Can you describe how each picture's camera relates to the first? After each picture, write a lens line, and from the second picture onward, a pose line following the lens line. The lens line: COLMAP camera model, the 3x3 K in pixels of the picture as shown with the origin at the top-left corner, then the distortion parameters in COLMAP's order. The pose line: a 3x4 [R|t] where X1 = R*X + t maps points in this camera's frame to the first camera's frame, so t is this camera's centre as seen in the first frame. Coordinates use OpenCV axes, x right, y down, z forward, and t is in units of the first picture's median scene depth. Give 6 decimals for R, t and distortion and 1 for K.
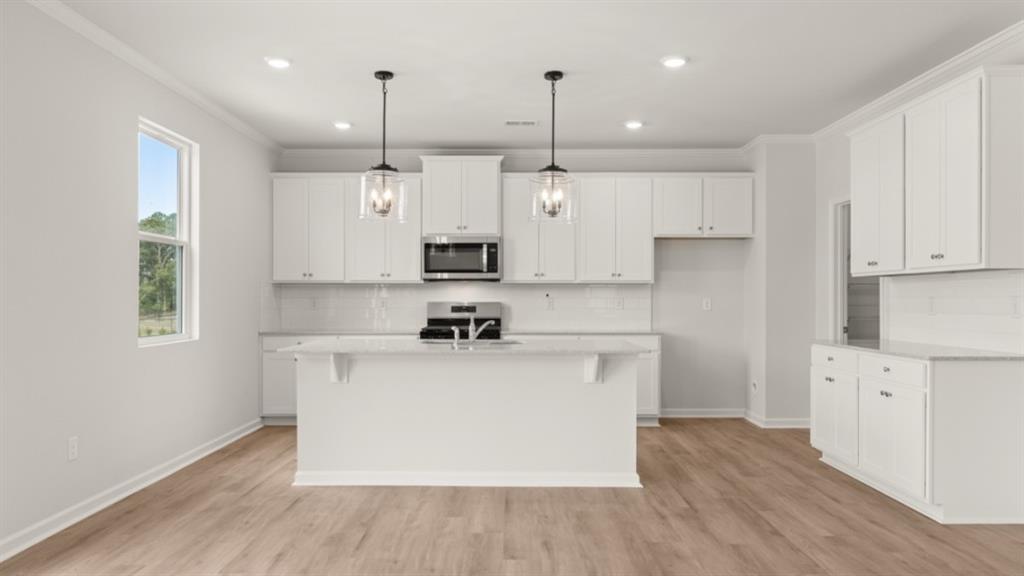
lens RADIAL K [[713.5, 0, 501.6], [0, 713.5, 290.5], [0, 0, 1]] dist [0.000850, -0.000775]
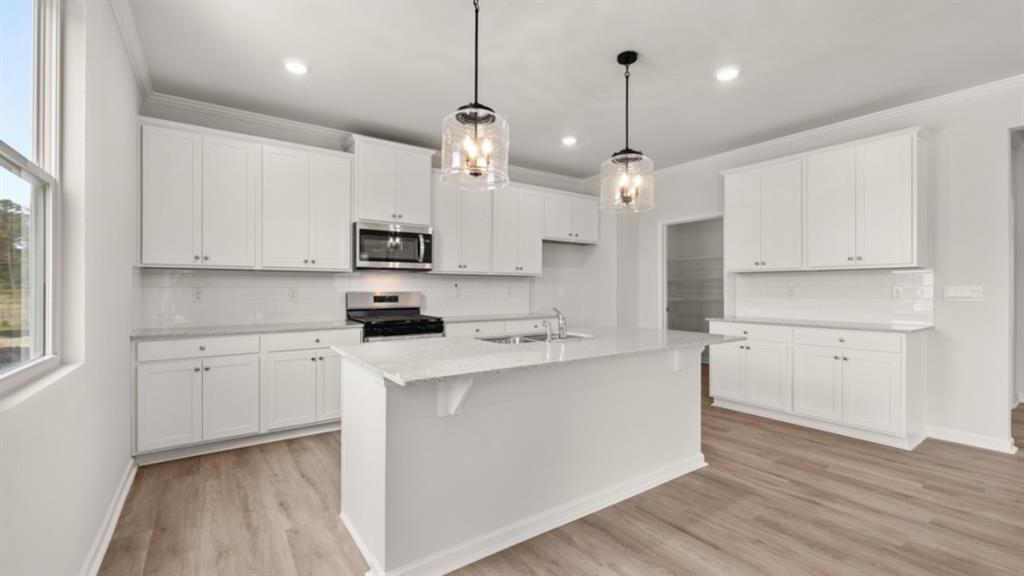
lens RADIAL K [[428.8, 0, 506.3], [0, 428.8, 286.0], [0, 0, 1]] dist [-0.003583, 0.000908]
pose [[0.812420, 0.003777, 0.583060, -0.288023], [-0.006150, 0.999979, 0.002091, 0.006213], [-0.583040, -0.005285, 0.812426, 0.450040]]
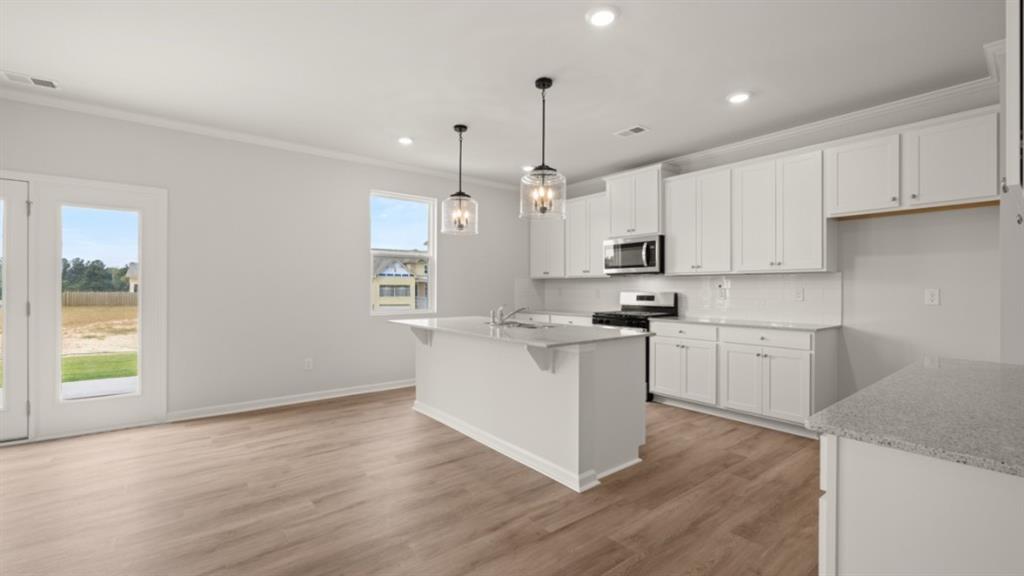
lens RADIAL K [[428.8, 0, 505.9], [0, 428.8, 287.1], [0, 0, 1]] dist [-0.003583, 0.000908]
pose [[0.627526, -0.002949, -0.778590, 0.391075], [0.007441, 0.999970, 0.002209, 0.004792], [0.778560, -0.007180, 0.627529, 0.395964]]
